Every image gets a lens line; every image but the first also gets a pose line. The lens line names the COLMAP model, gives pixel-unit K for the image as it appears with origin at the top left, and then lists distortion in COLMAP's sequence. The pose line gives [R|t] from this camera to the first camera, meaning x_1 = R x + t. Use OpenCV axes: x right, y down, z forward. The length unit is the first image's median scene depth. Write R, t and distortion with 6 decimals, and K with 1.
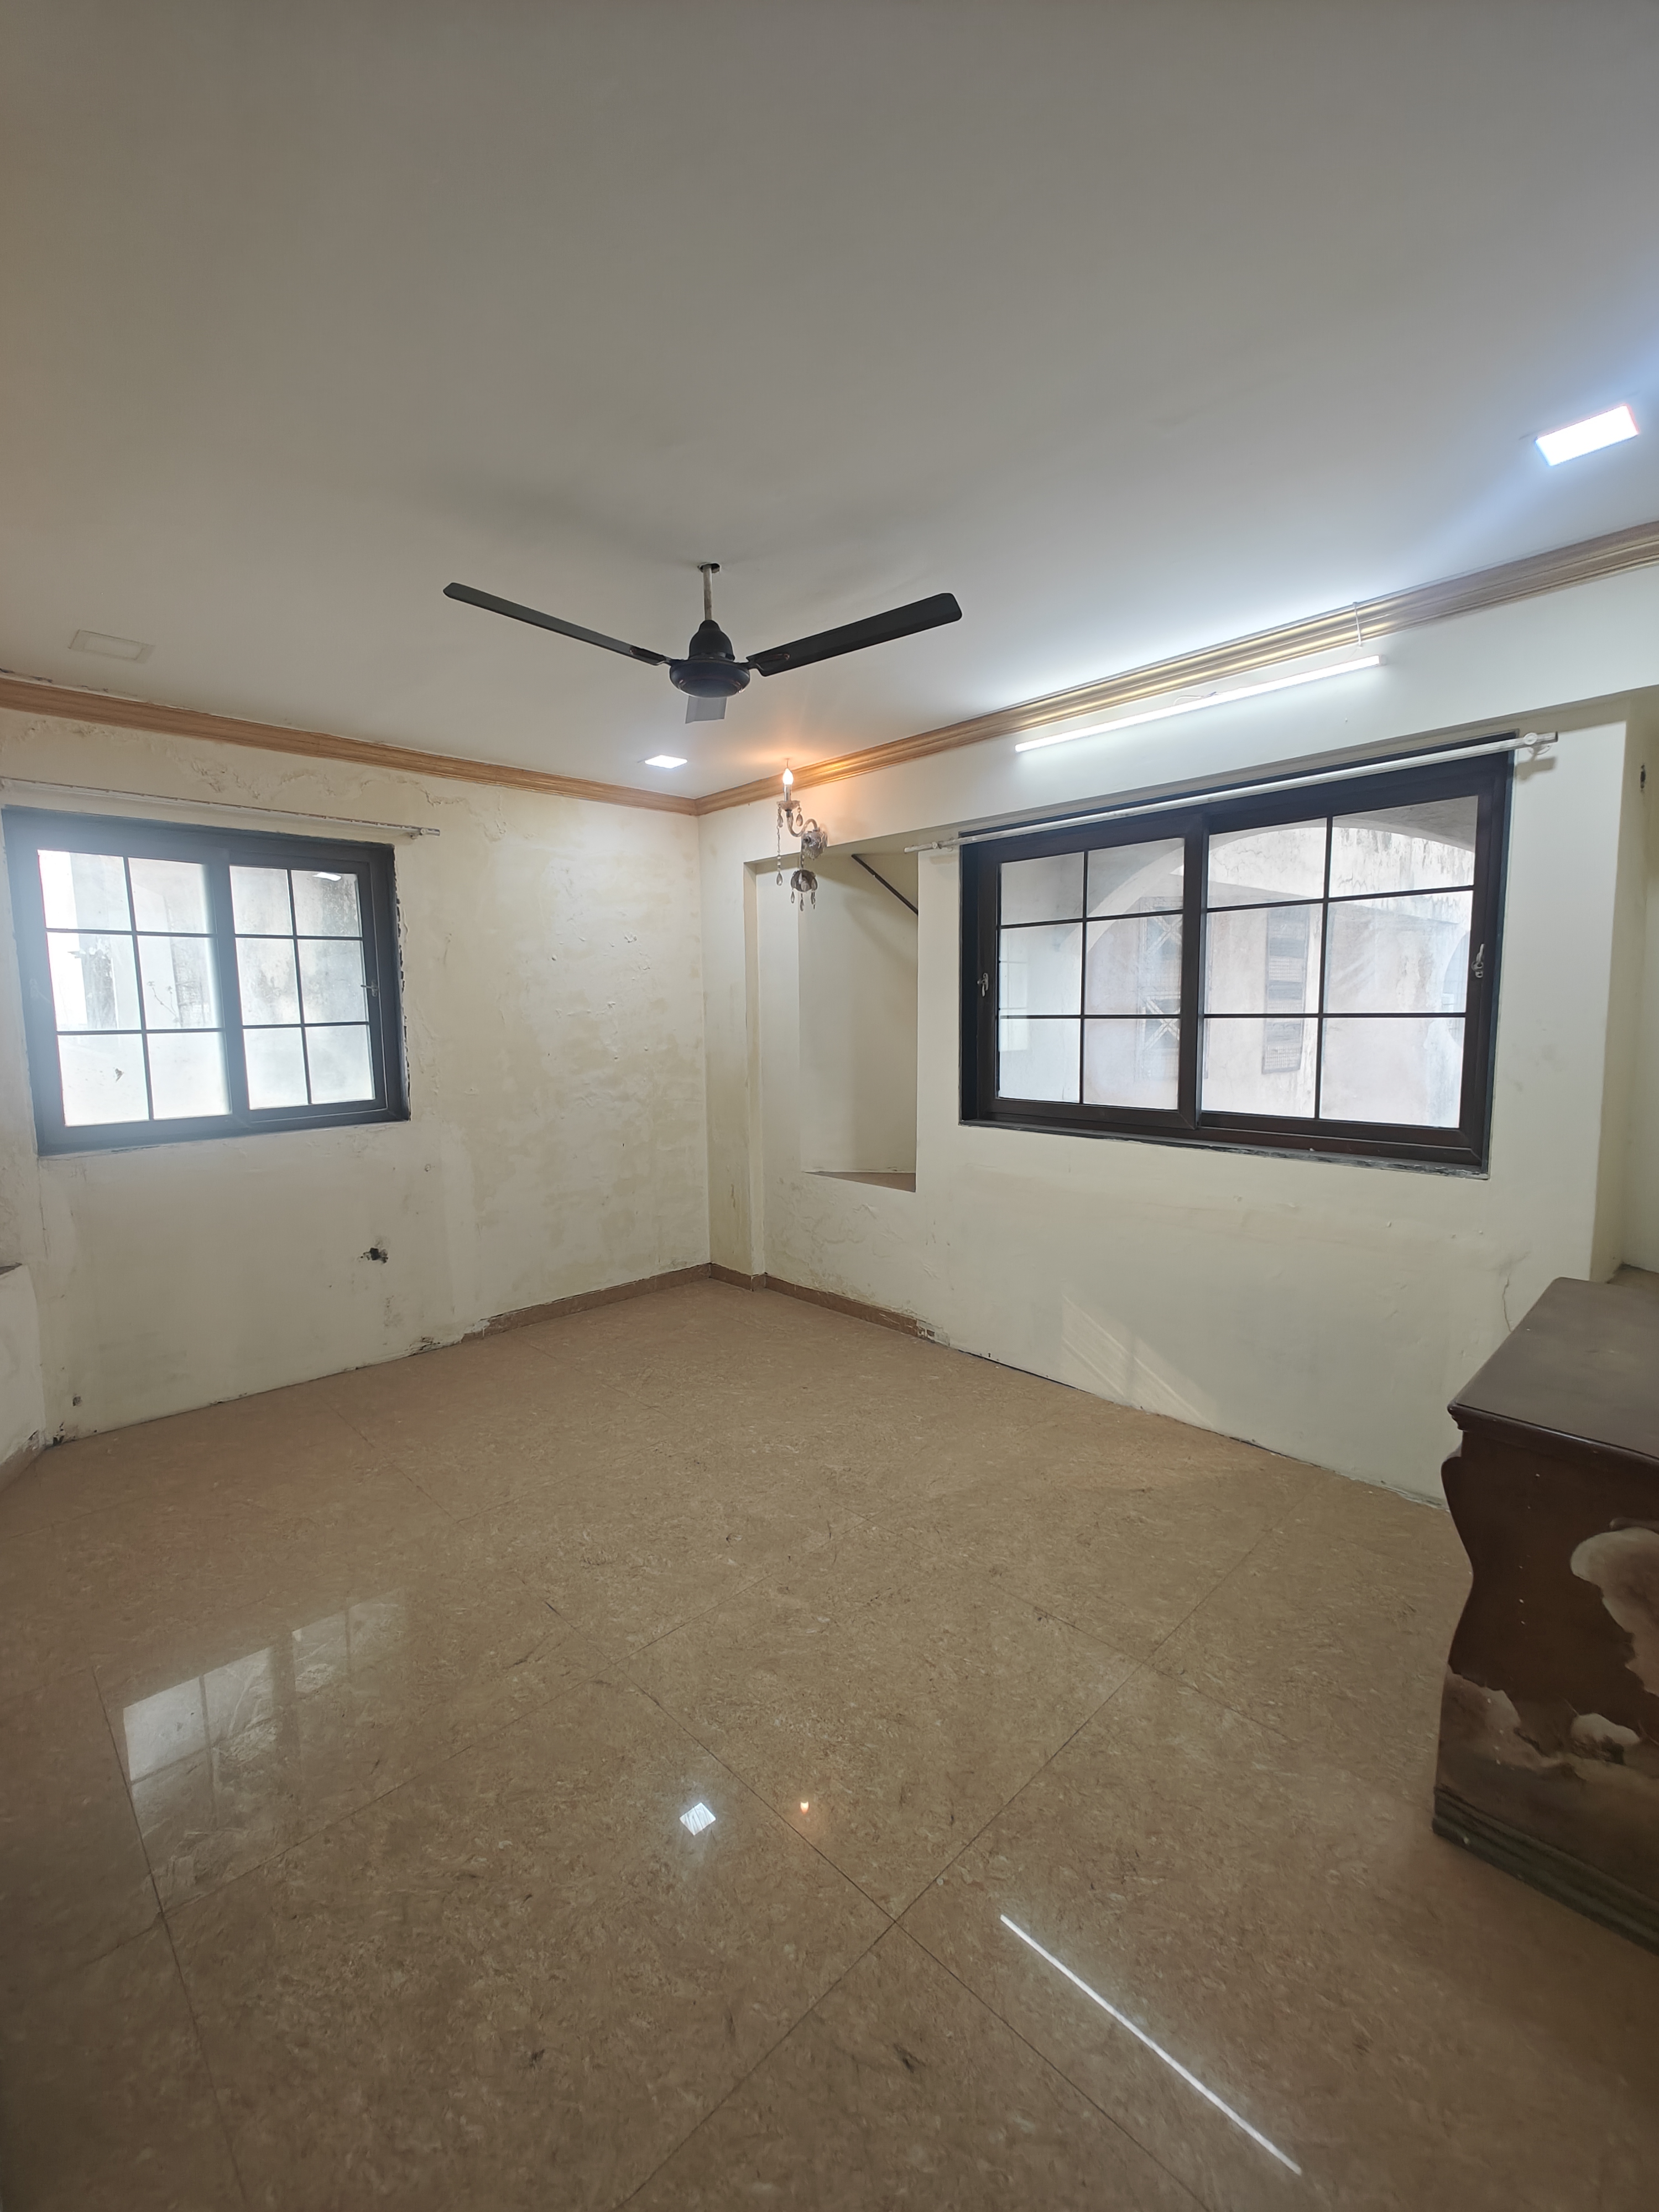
lens RADIAL K [[928.2, 0, 821.8], [0, 928.2, 1104.7], [0, 0, 1]] dist [-0.002988, 0.000982]
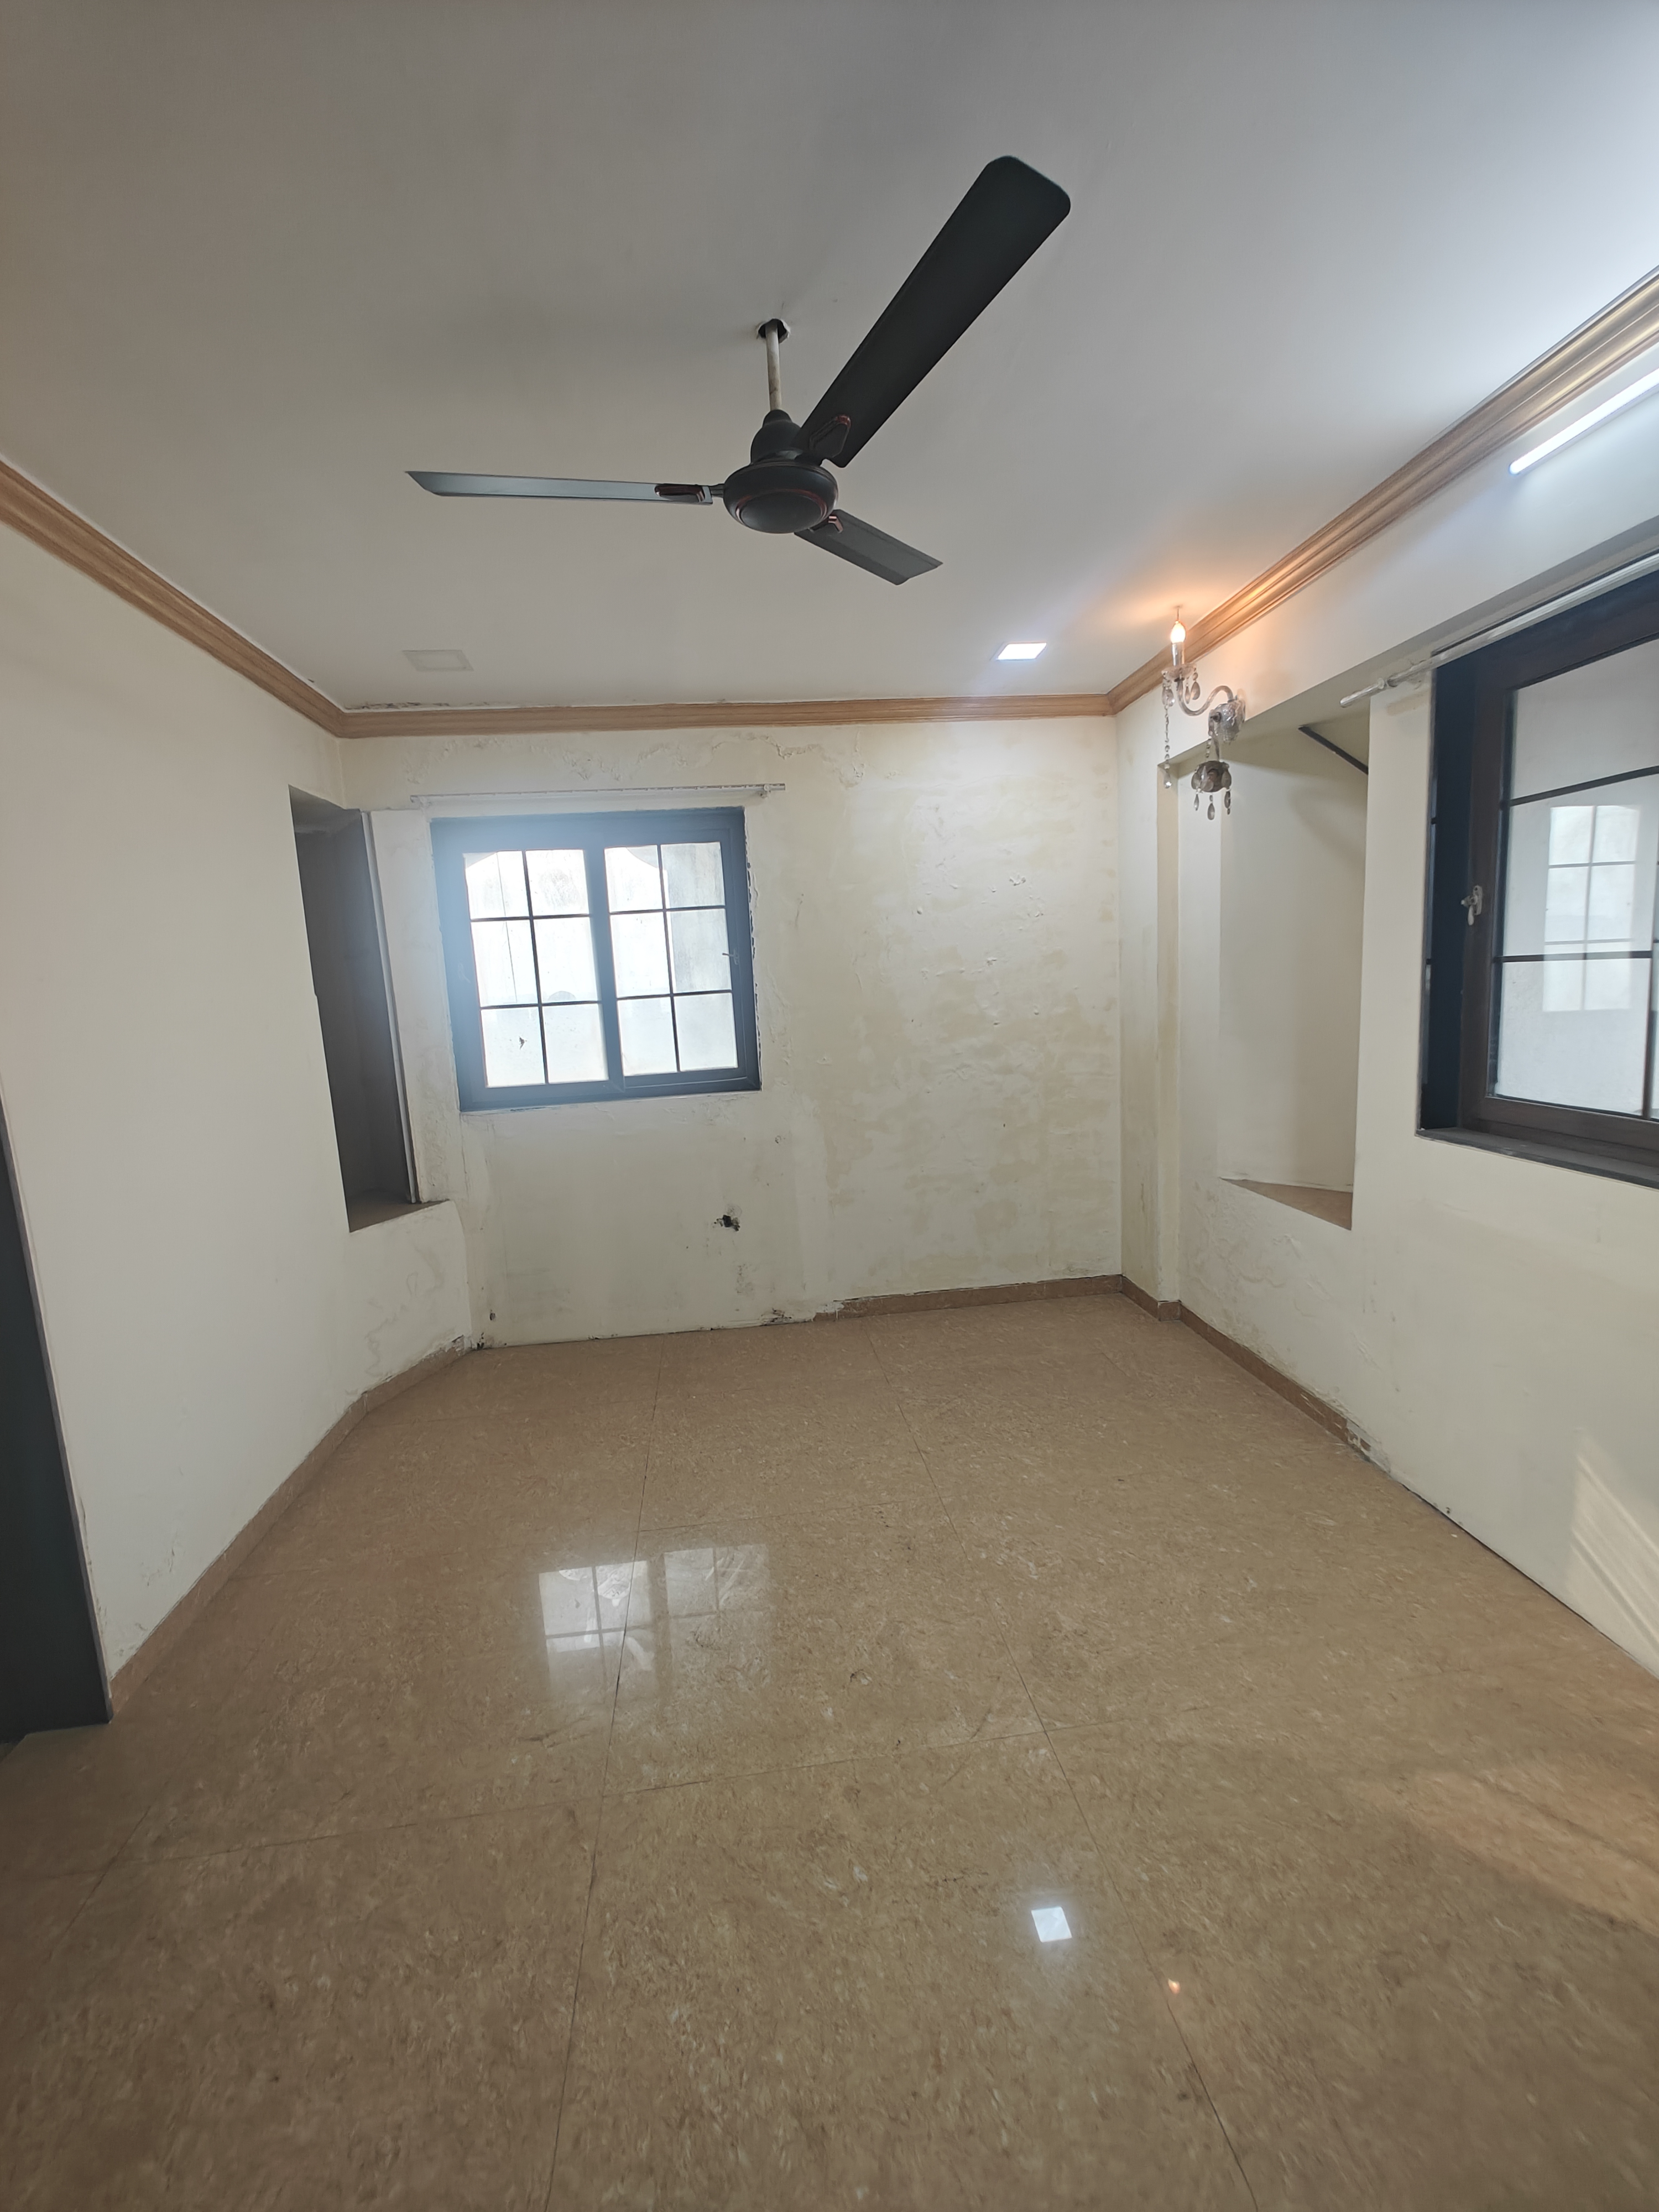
lens RADIAL K [[928.2, 0, 827.6], [0, 928.2, 1105.7], [0, 0, 1]] dist [-0.002988, 0.000982]
pose [[0.795333, 0.052921, -0.603858, 0.210366], [-0.021032, 0.997991, 0.059761, -0.027510], [0.605807, -0.034830, 0.794849, 0.268882]]
